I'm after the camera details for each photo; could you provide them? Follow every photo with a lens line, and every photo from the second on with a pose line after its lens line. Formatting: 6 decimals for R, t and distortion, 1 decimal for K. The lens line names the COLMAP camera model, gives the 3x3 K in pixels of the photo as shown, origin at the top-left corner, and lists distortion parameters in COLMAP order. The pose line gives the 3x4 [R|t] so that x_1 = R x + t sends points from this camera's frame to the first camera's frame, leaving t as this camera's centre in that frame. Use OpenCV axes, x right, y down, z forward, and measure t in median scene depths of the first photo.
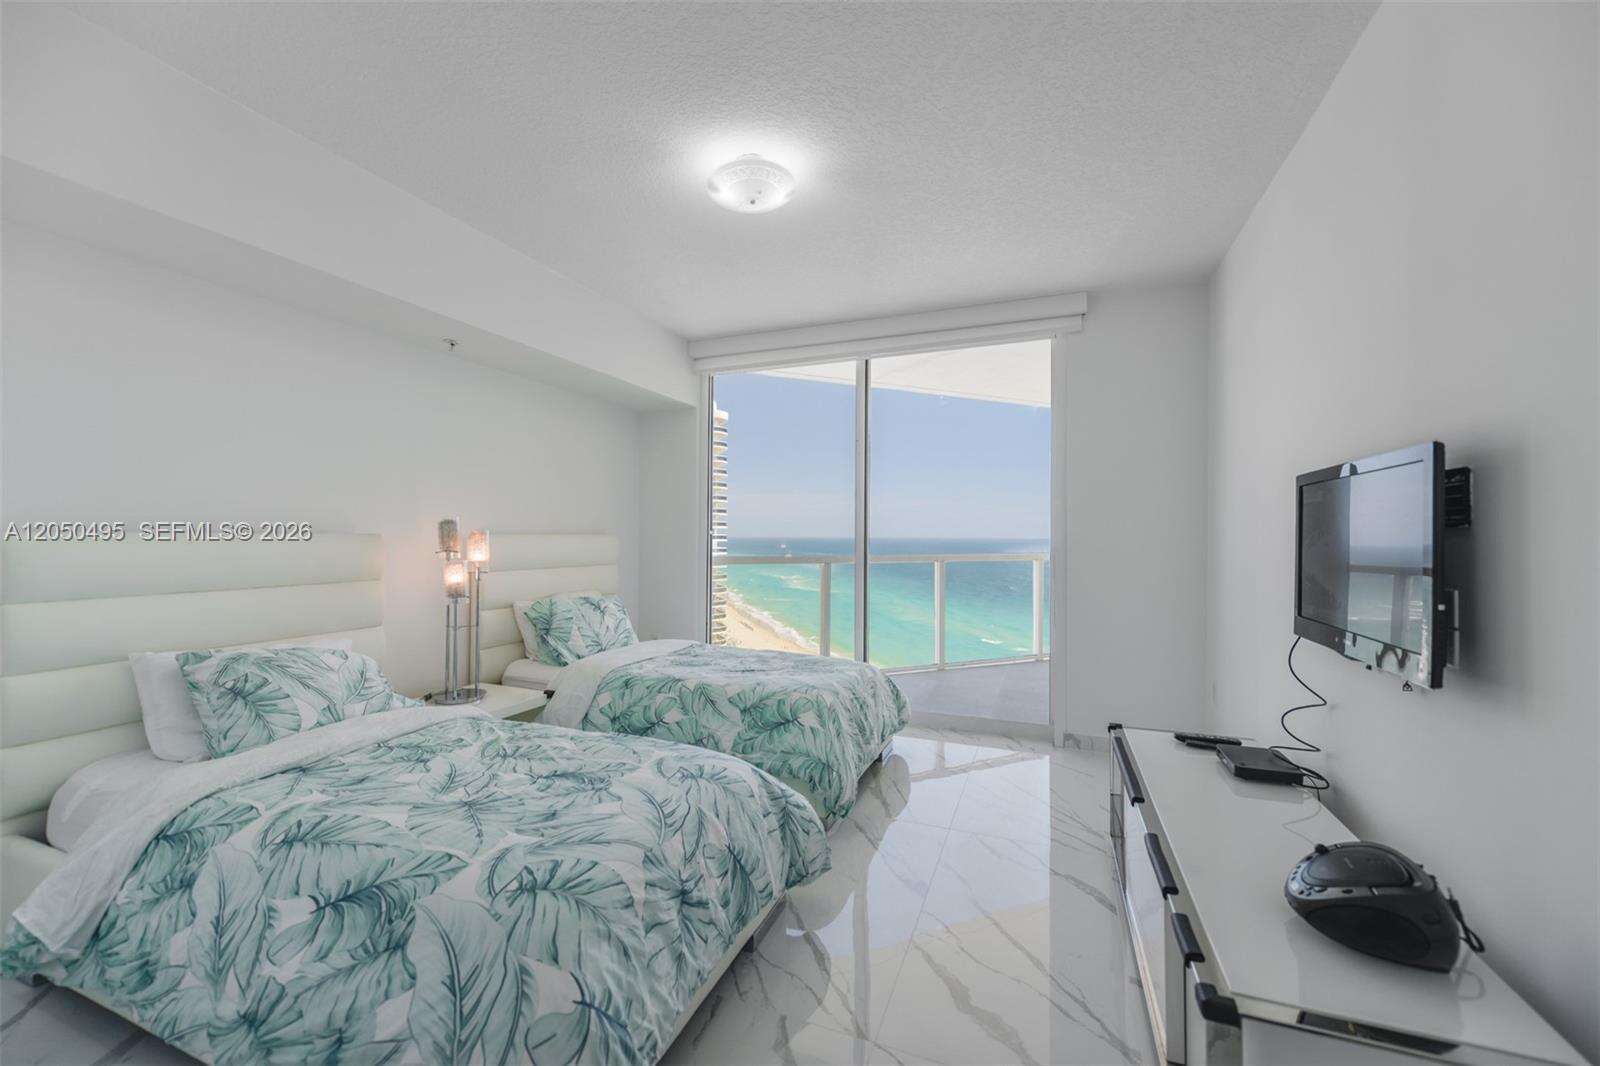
lens RADIAL K [[635.6, 0, 800.0], [0, 635.6, 532.9], [0, 0, 1]] dist [0.000261, -0.003053]
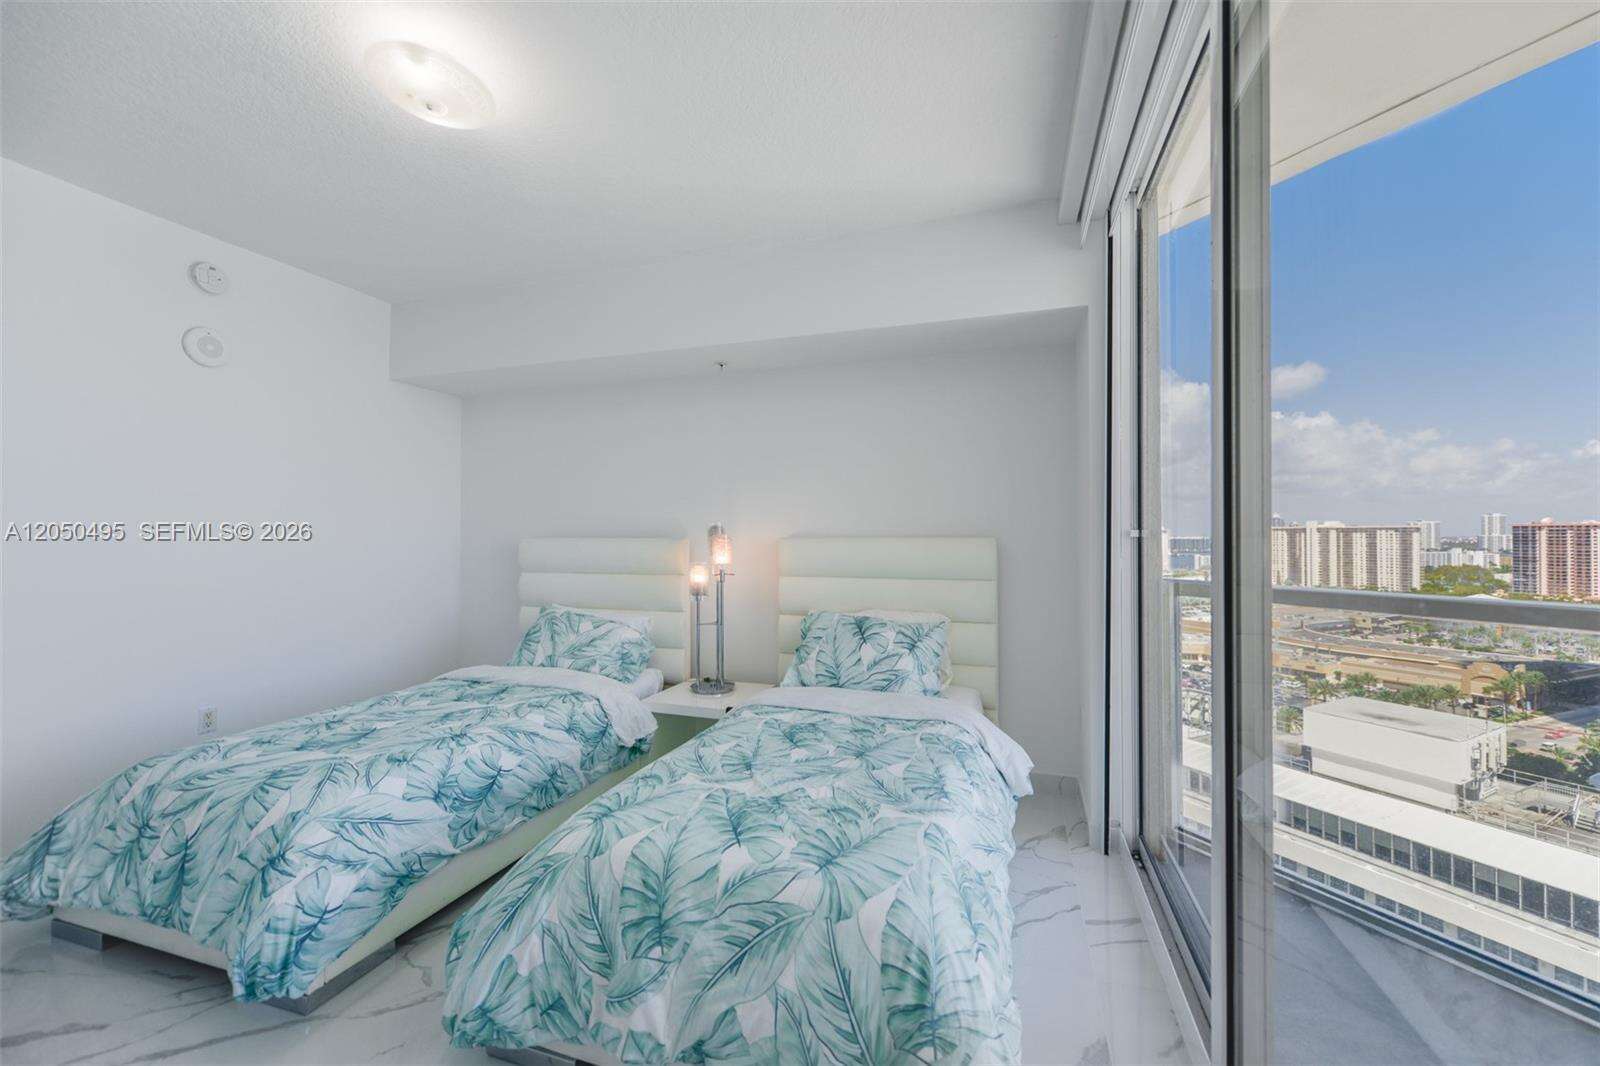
lens RADIAL K [[635.6, 0, 814.7], [0, 635.6, 531.6], [0, 0, 1]] dist [0.000261, -0.003053]
pose [[0.076300, -0.007814, -0.997054, 0.784961], [0.002984, 0.999967, -0.007609, -0.000047], [0.997080, -0.002395, 0.076321, 1.523051]]
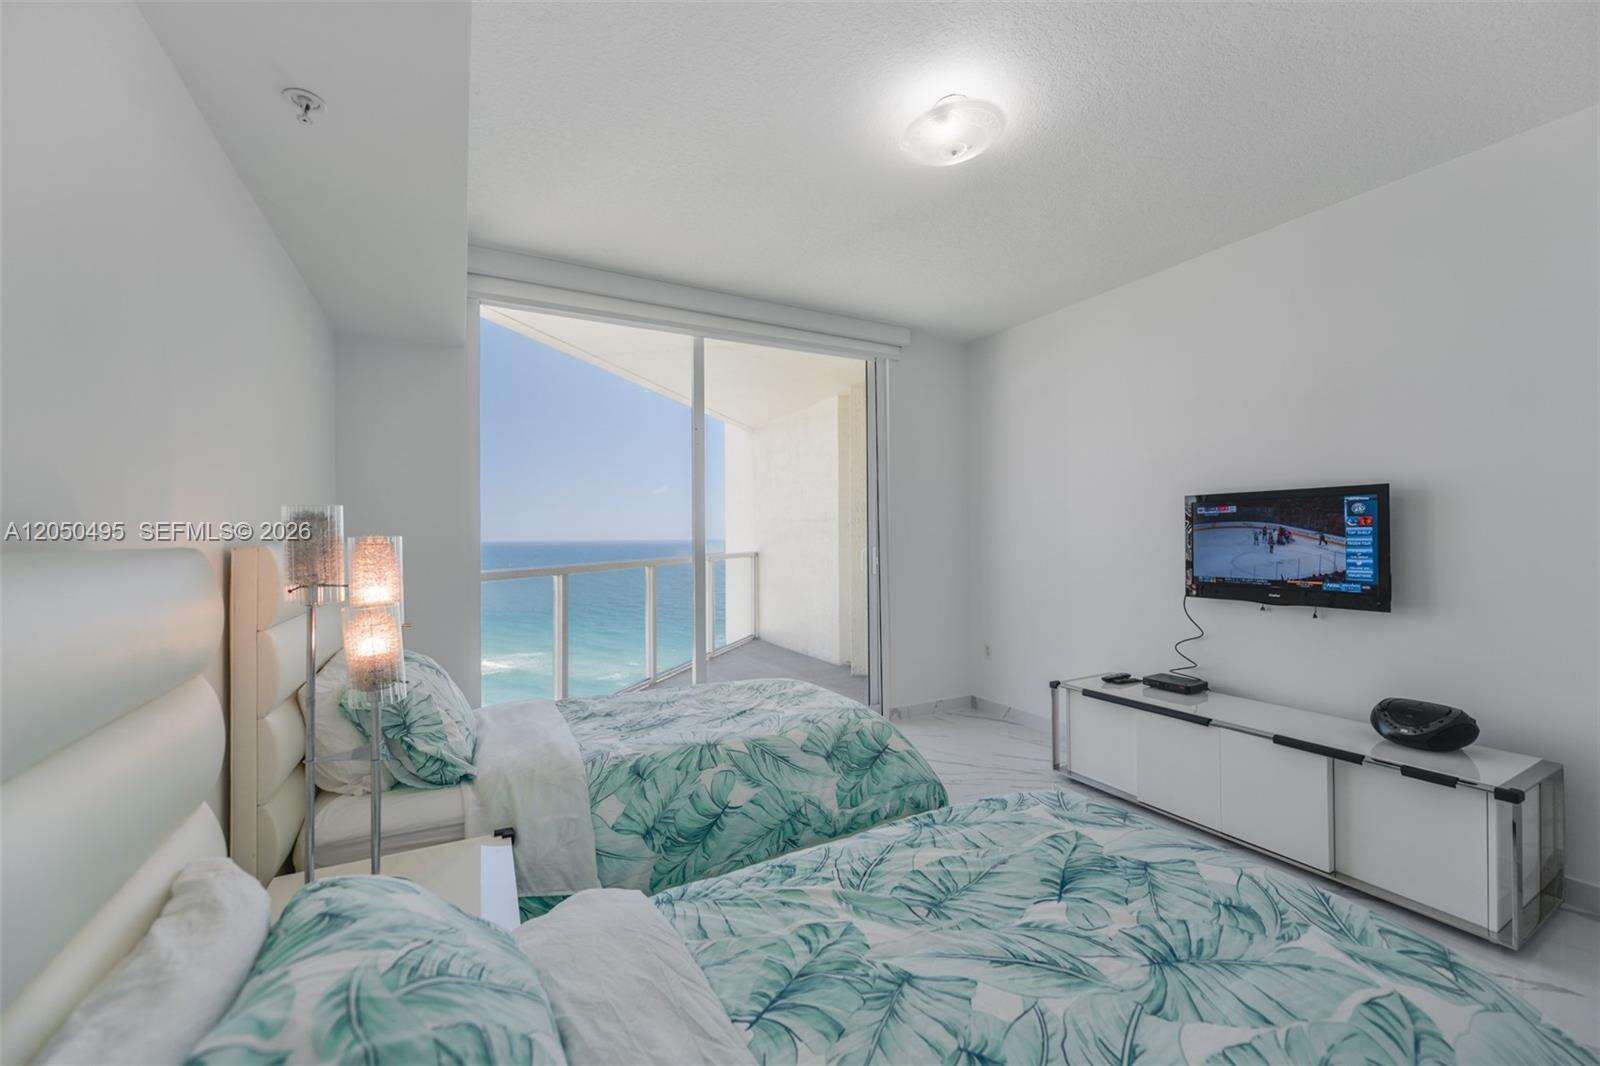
lens RADIAL K [[635.6, 0, 796.4], [0, 635.6, 534.8], [0, 0, 1]] dist [0.000261, -0.003053]
pose [[0.643758, -0.009076, 0.765175, -0.968128], [0.011357, 0.999933, 0.002306, -0.004826], [-0.765144, 0.007205, 0.643818, 0.678578]]
